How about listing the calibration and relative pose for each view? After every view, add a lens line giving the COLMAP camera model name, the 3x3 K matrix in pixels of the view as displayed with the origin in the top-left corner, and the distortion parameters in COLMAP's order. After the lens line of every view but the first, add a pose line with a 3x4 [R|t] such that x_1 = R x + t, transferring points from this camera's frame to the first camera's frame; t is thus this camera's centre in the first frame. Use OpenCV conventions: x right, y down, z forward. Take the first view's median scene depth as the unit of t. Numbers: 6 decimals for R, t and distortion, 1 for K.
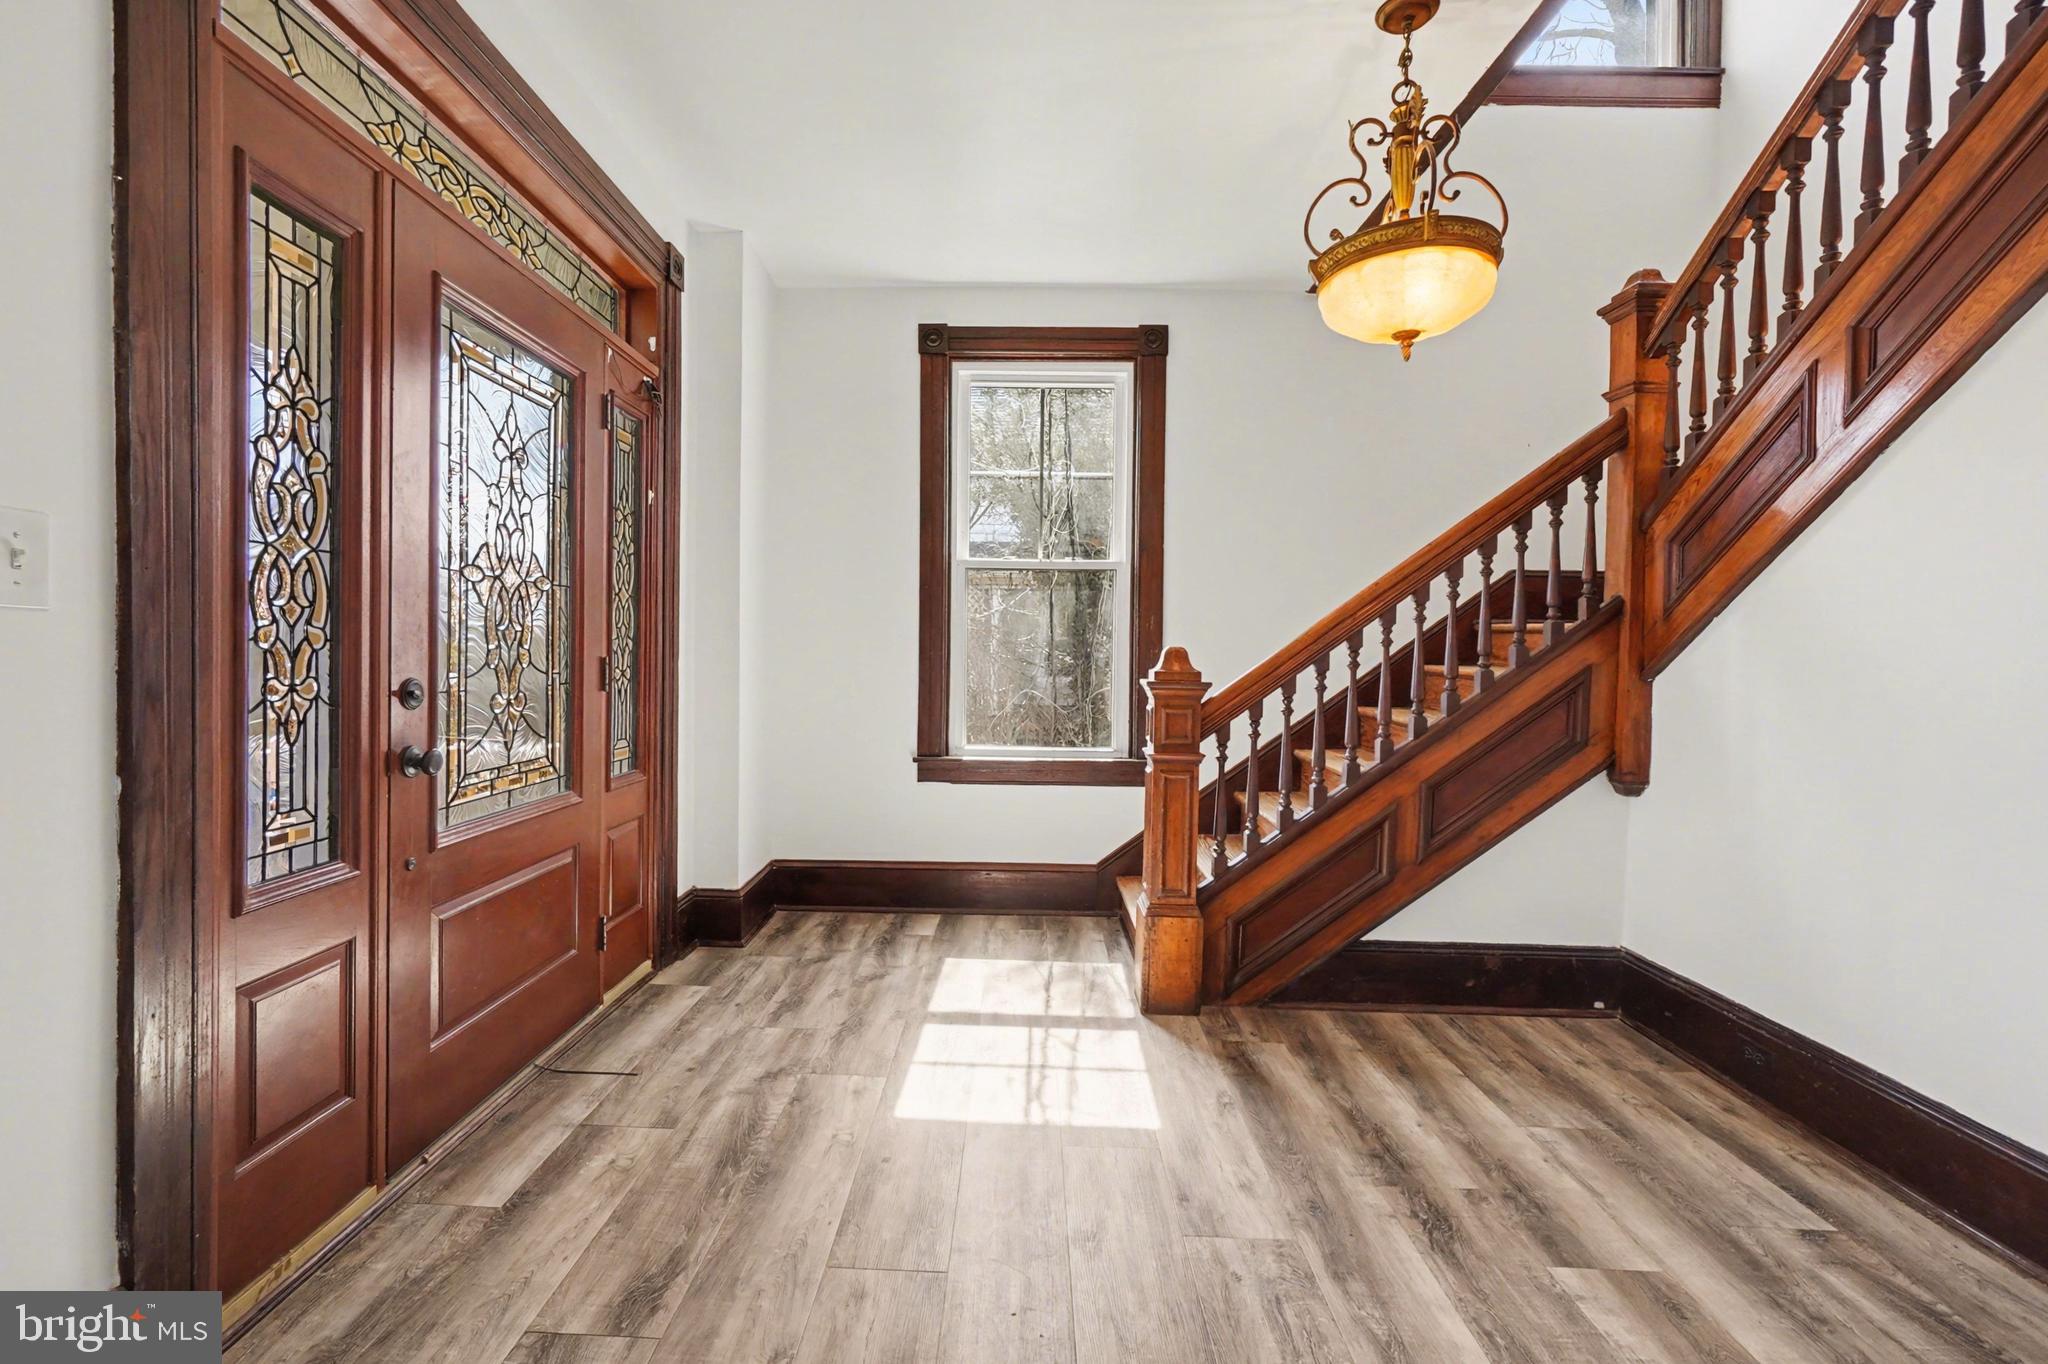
lens RADIAL K [[903.2, 0, 1014.2], [0, 903.2, 672.4], [0, 0, 1]] dist [-0.005842, 0.000458]
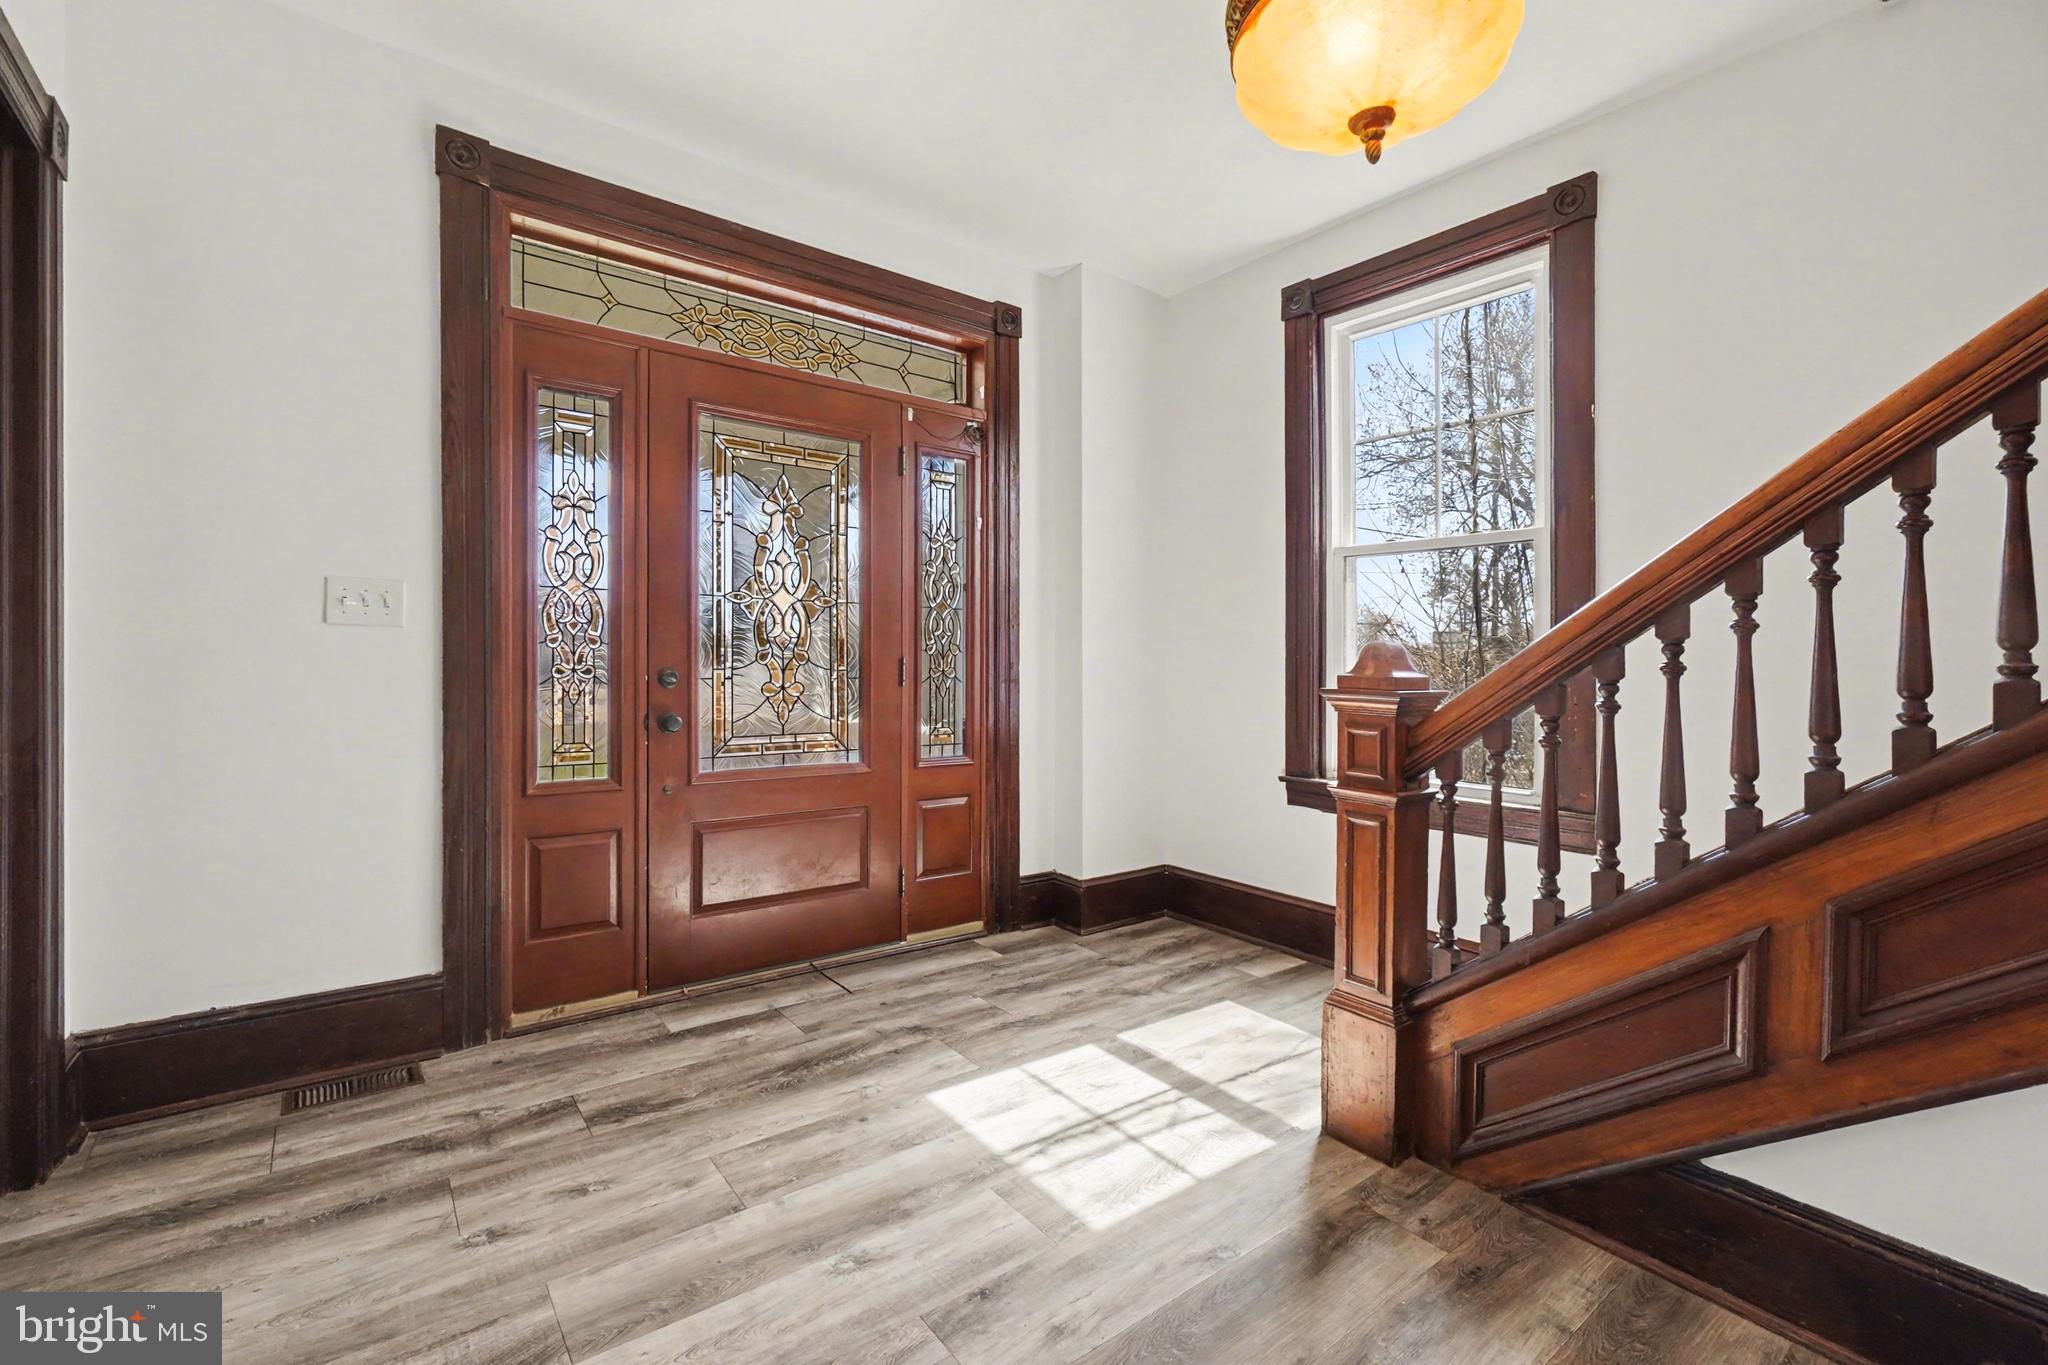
lens RADIAL K [[903.2, 0, 1015.1], [0, 903.2, 677.8], [0, 0, 1]] dist [-0.005842, 0.000458]
pose [[0.616843, 0.010528, -0.787016, 0.564723], [-0.023054, 0.999723, -0.004695, 0.010006], [0.786749, 0.021040, 0.616915, 0.325920]]
